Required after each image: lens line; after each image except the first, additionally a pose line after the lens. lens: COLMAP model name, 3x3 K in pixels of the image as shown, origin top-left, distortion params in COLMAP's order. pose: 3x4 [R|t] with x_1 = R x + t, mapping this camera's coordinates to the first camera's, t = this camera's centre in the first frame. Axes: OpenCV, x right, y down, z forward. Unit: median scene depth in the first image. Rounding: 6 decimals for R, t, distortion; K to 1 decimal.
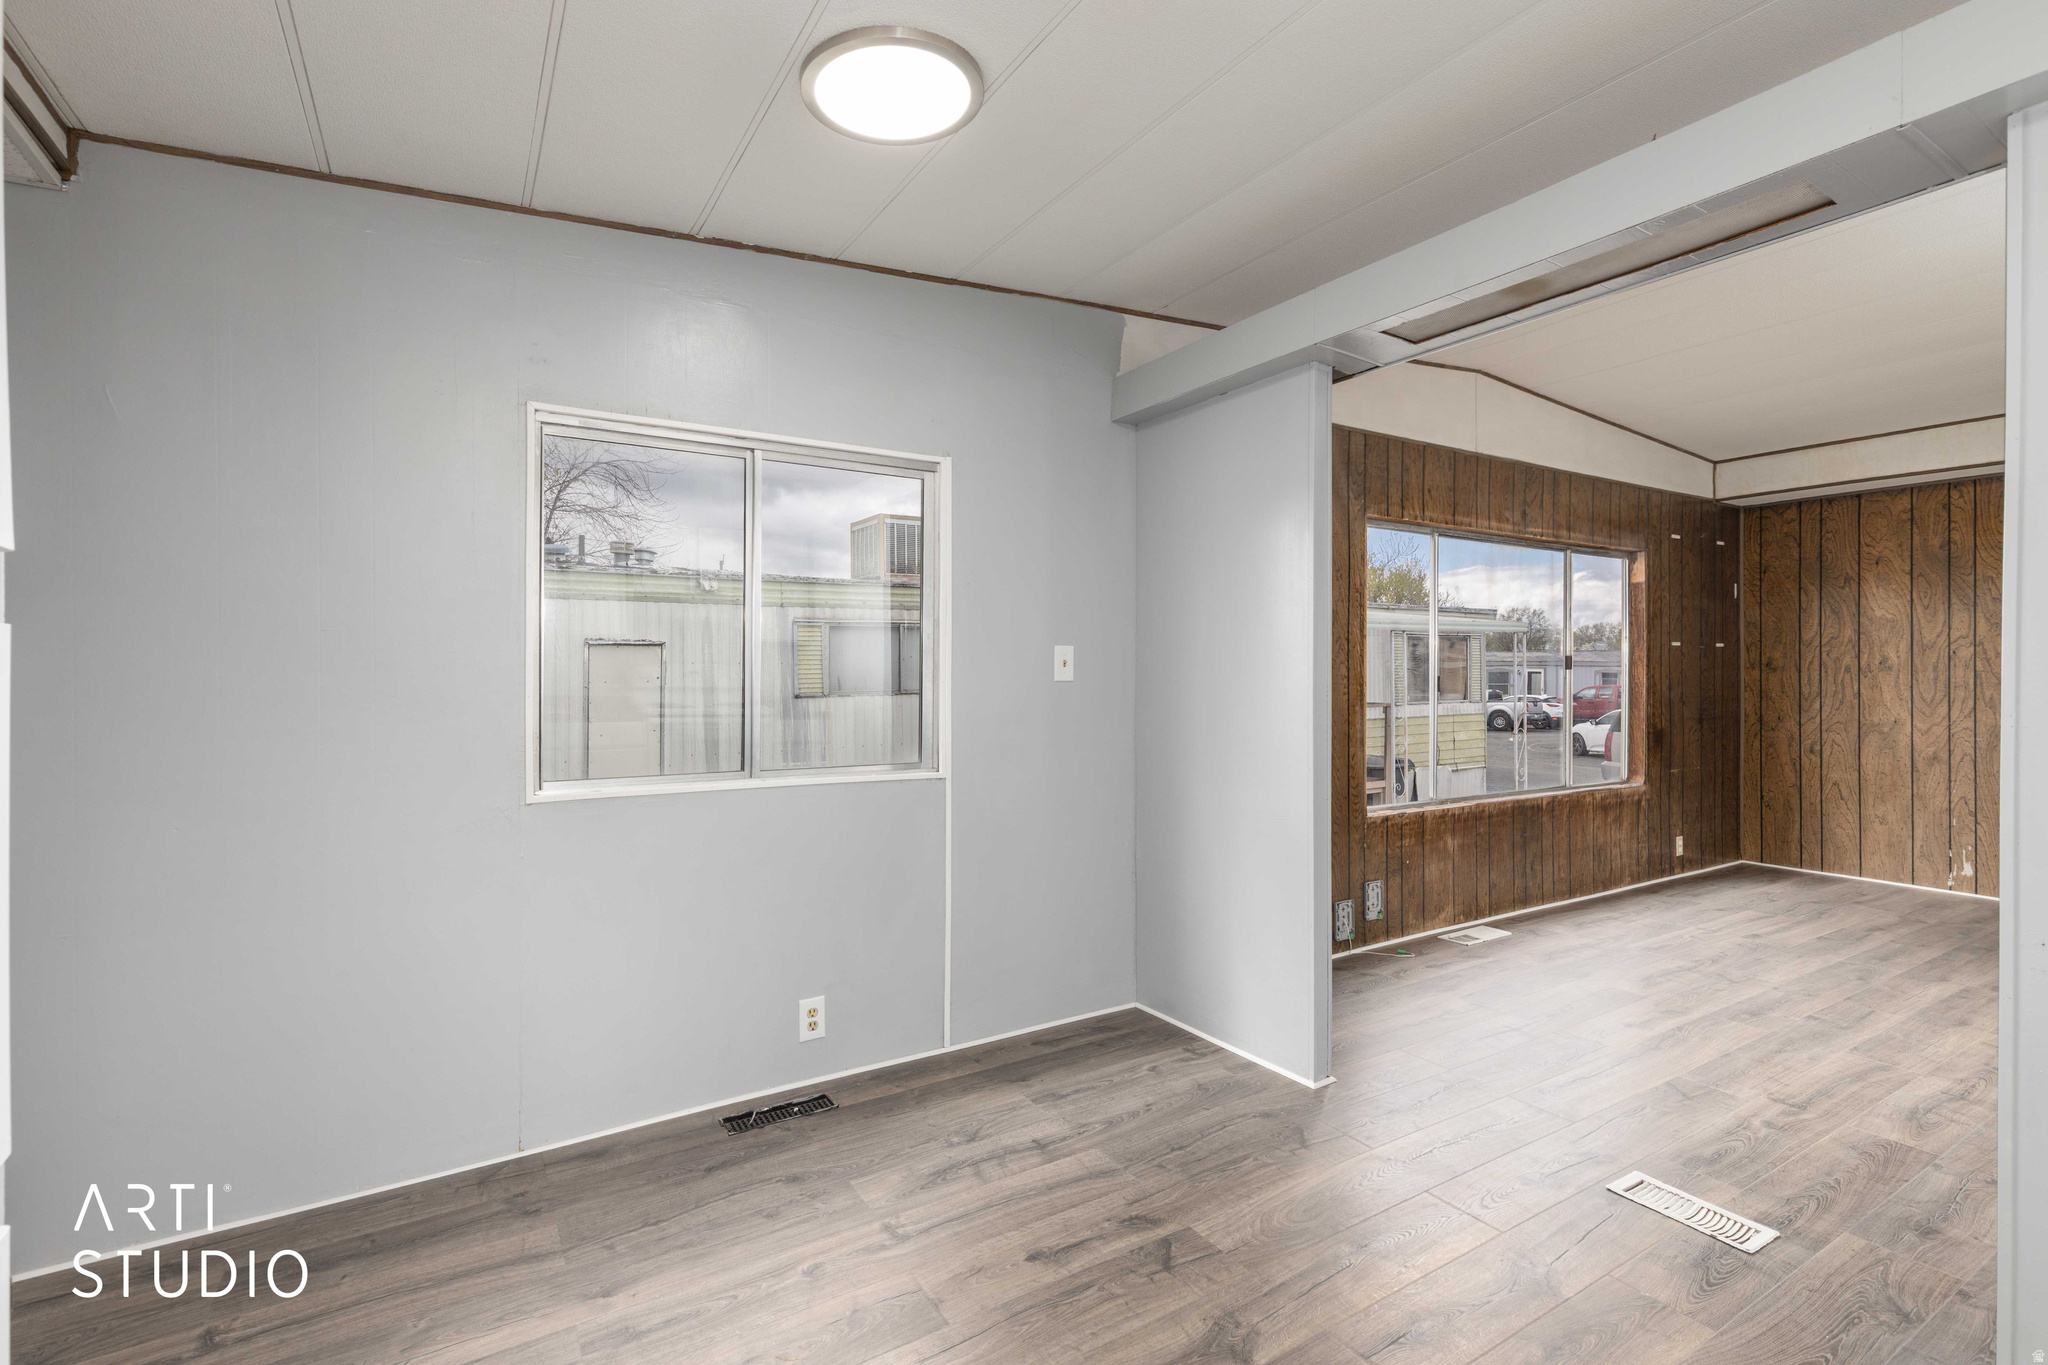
lens RADIAL K [[937.2, 0, 1019.7], [0, 937.2, 670.0], [0, 0, 1]] dist [0.003289, -0.000530]
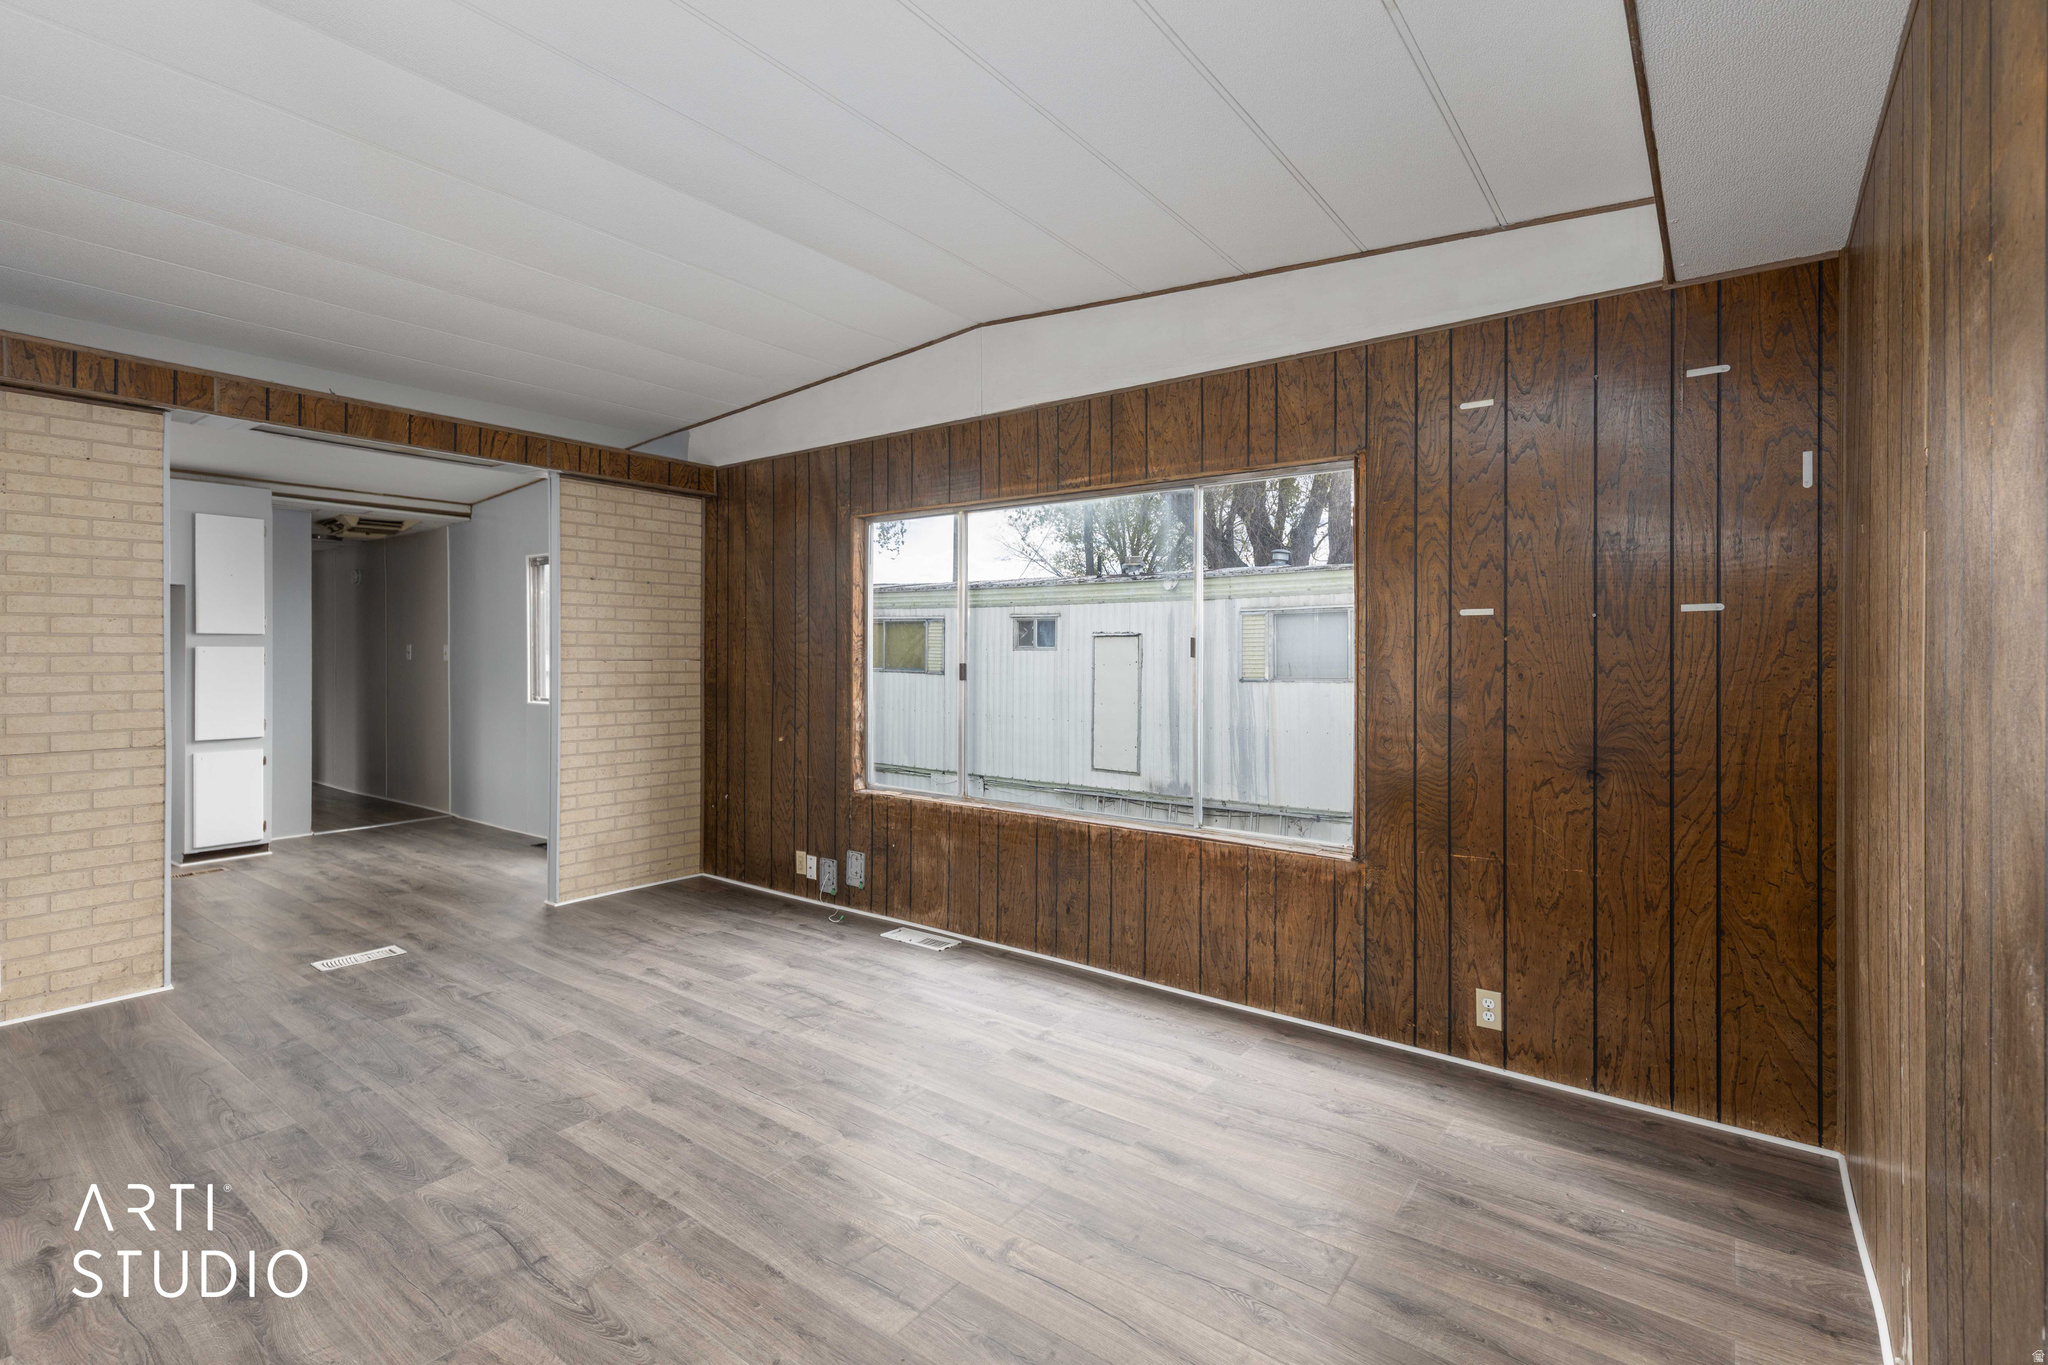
lens RADIAL K [[937.2, 0, 1016.0], [0, 937.2, 635.7], [0, 0, 1]] dist [0.003289, -0.000530]
pose [[0.367605, -0.015586, -0.929852, 1.165543], [-0.003478, 0.999830, -0.018134, -0.004539], [0.929976, 0.009901, 0.367488, 0.614564]]
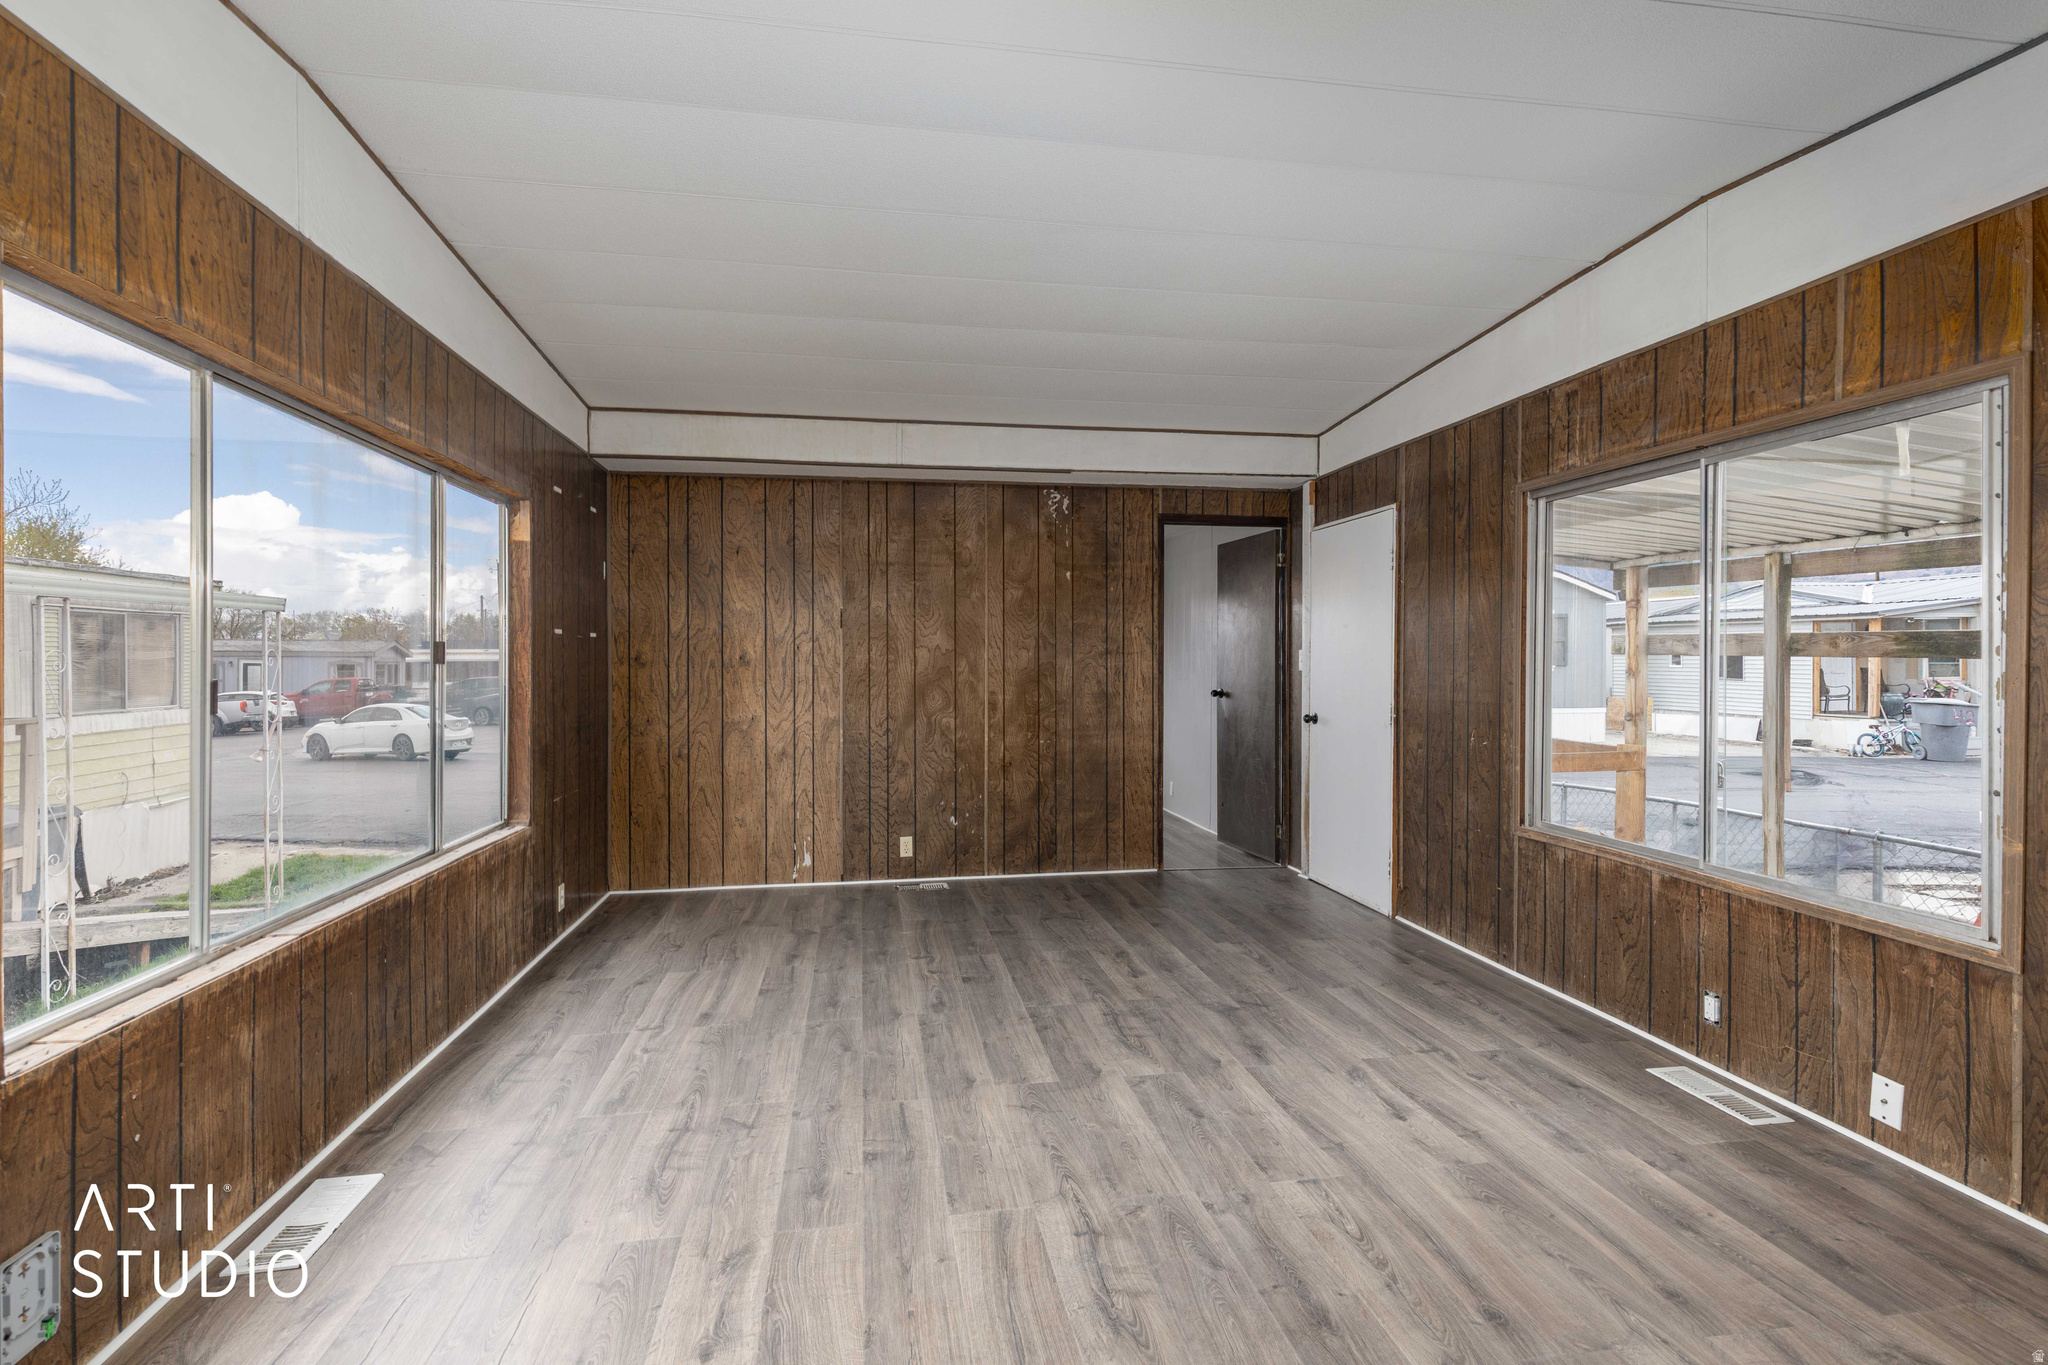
lens RADIAL K [[937.2, 0, 1019.7], [0, 937.2, 665.7], [0, 0, 1]] dist [0.003289, -0.000530]
pose [[0.367922, -0.003489, 0.929850, 0.142343], [-0.000924, 0.999991, 0.004117, -0.003597], [-0.929856, -0.002374, 0.367916, 0.401565]]
